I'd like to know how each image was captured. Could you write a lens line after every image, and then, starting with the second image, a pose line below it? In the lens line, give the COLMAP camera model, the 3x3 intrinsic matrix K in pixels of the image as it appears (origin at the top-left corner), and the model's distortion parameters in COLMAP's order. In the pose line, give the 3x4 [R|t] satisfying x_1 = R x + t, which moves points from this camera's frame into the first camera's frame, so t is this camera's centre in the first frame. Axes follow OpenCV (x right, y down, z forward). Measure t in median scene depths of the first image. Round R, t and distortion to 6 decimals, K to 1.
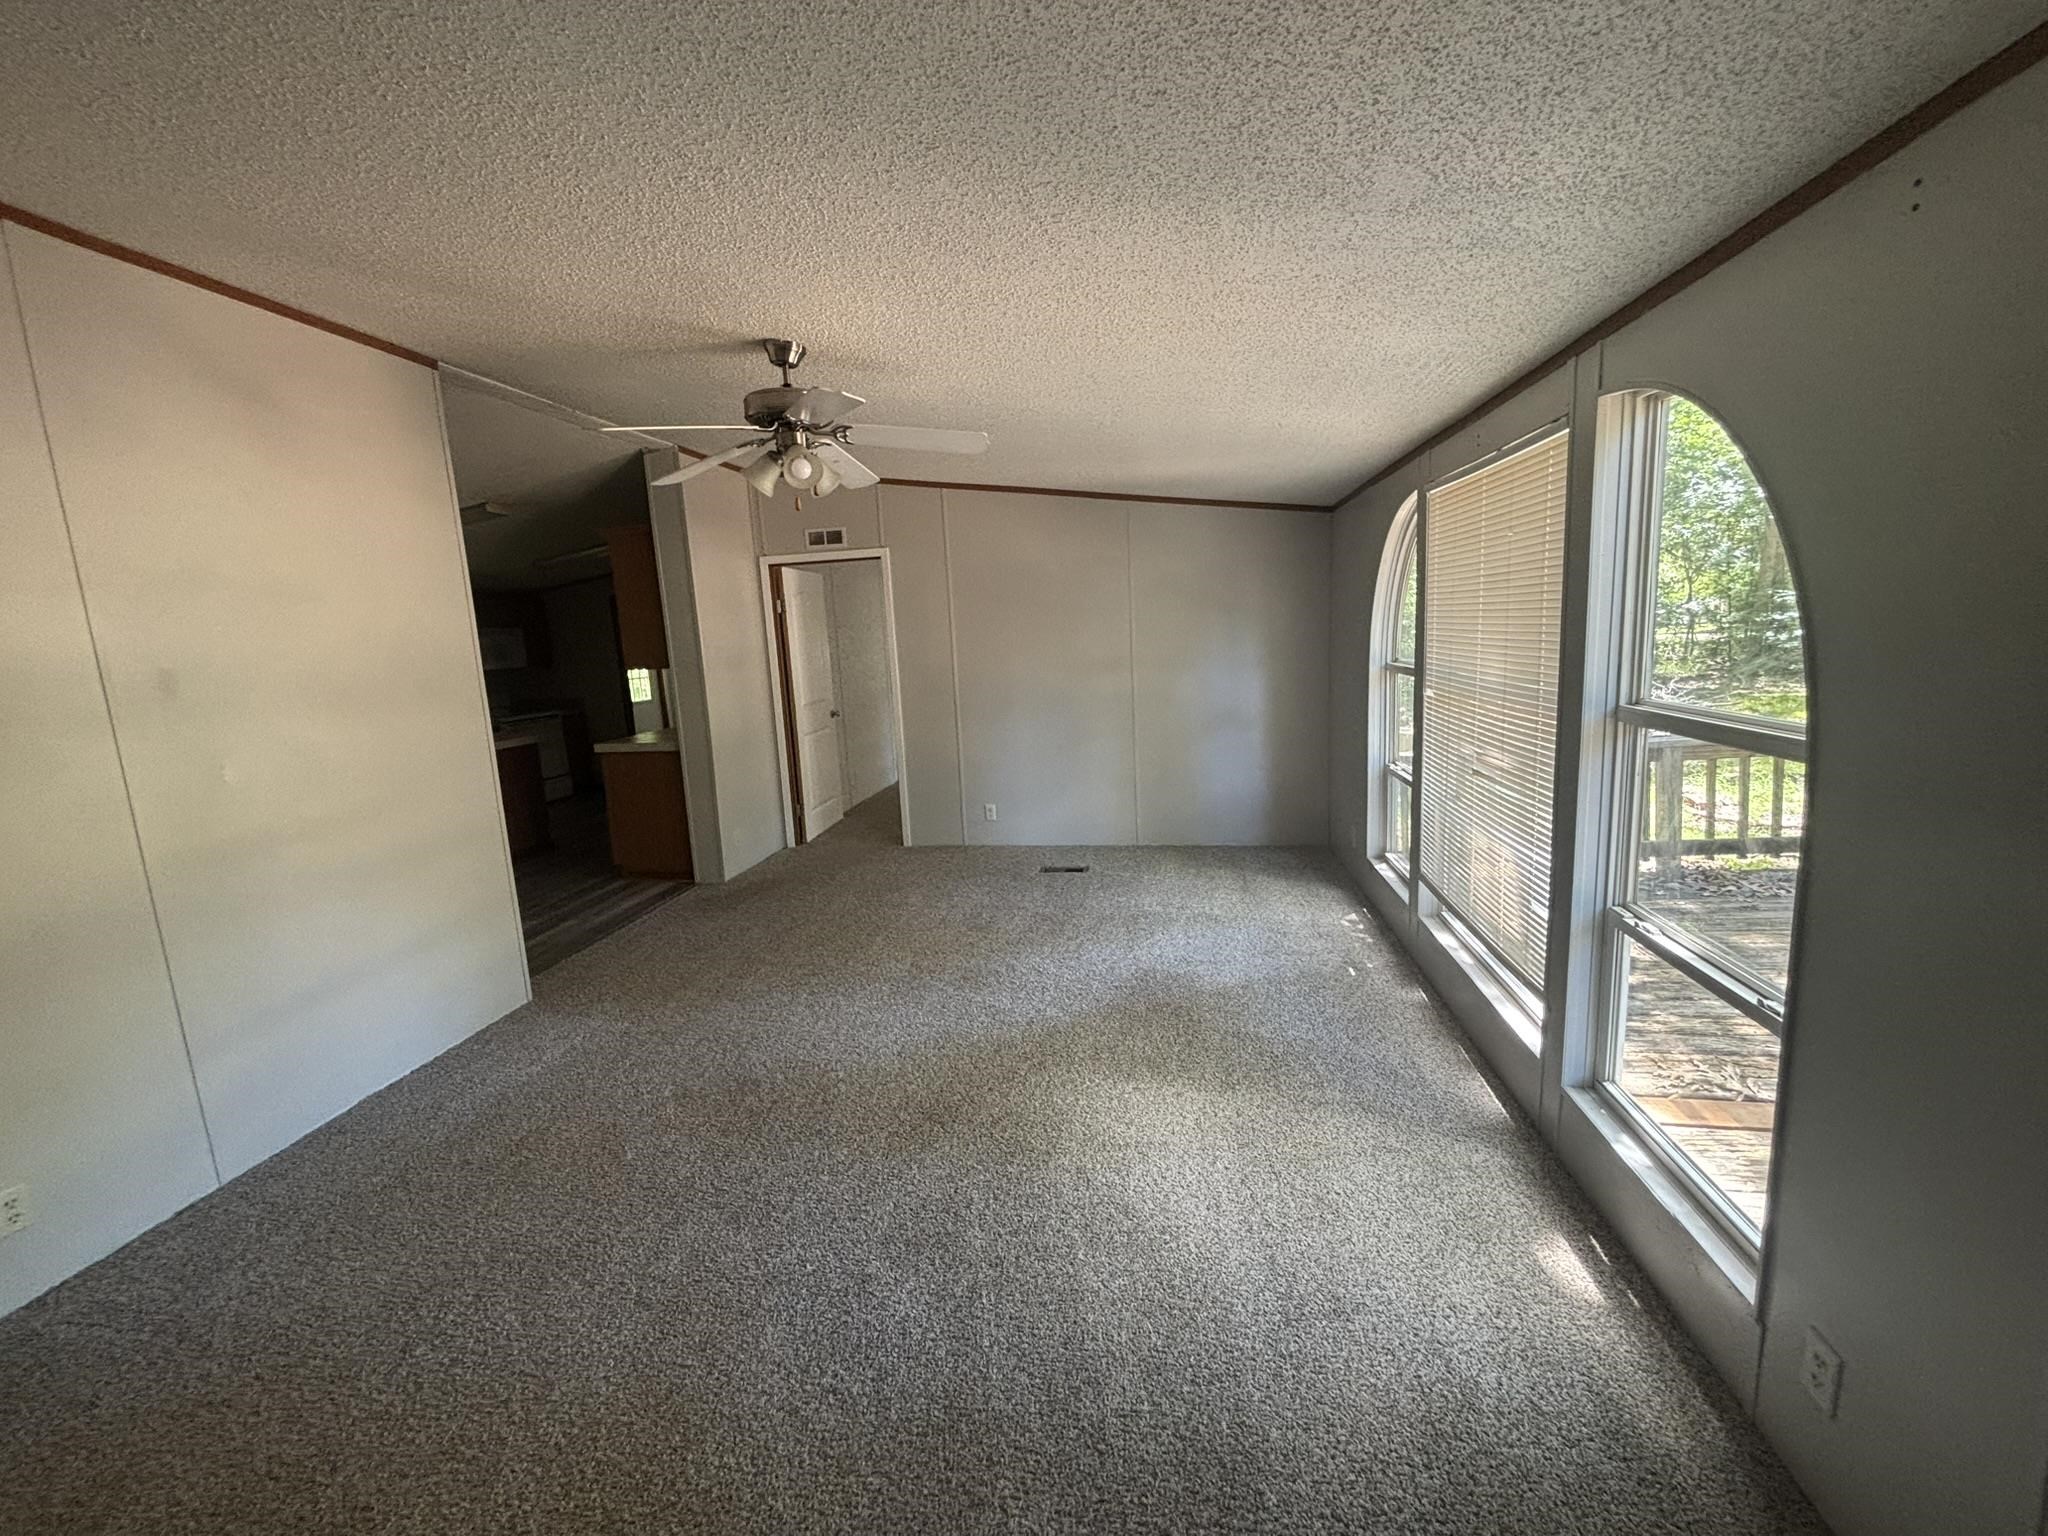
lens RADIAL K [[807.4, 0, 1029.5], [0, 807.4, 756.6], [0, 0, 1]] dist [-0.002520, -0.000347]
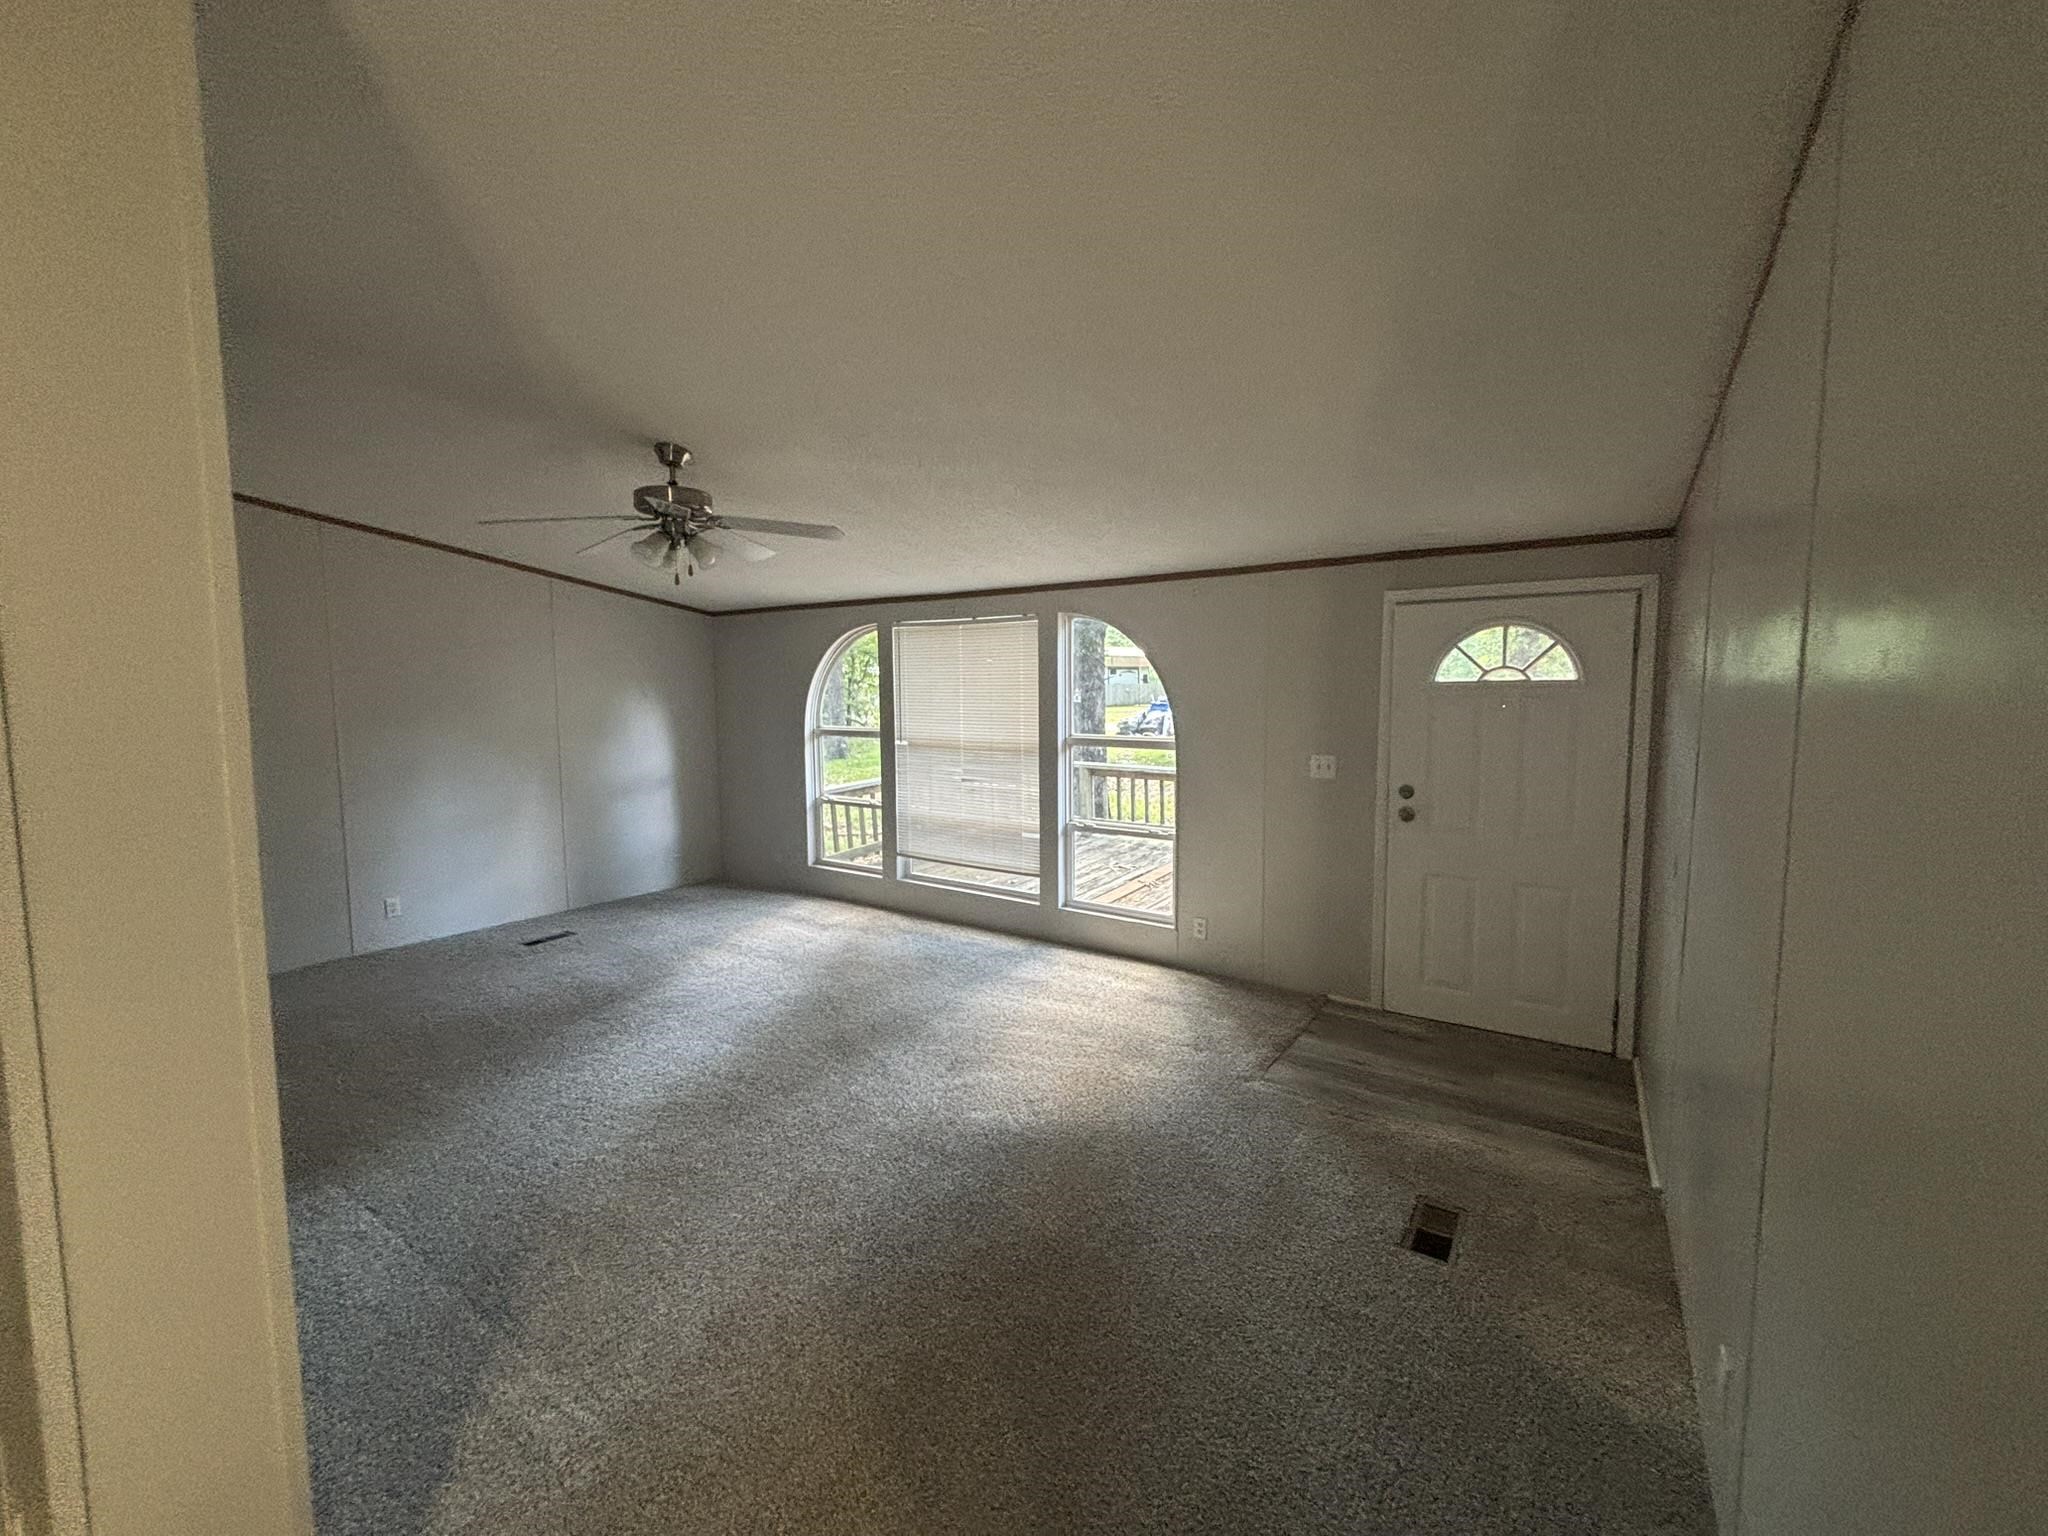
lens RADIAL K [[807.4, 0, 1029.5], [0, 807.4, 756.6], [0, 0, 1]] dist [-0.002520, -0.000347]
pose [[0.420013, -0.022878, 0.907230, -1.155638], [0.117823, 0.992596, -0.029517, 0.033477], [-0.899837, 0.119290, 0.419599, 0.063054]]
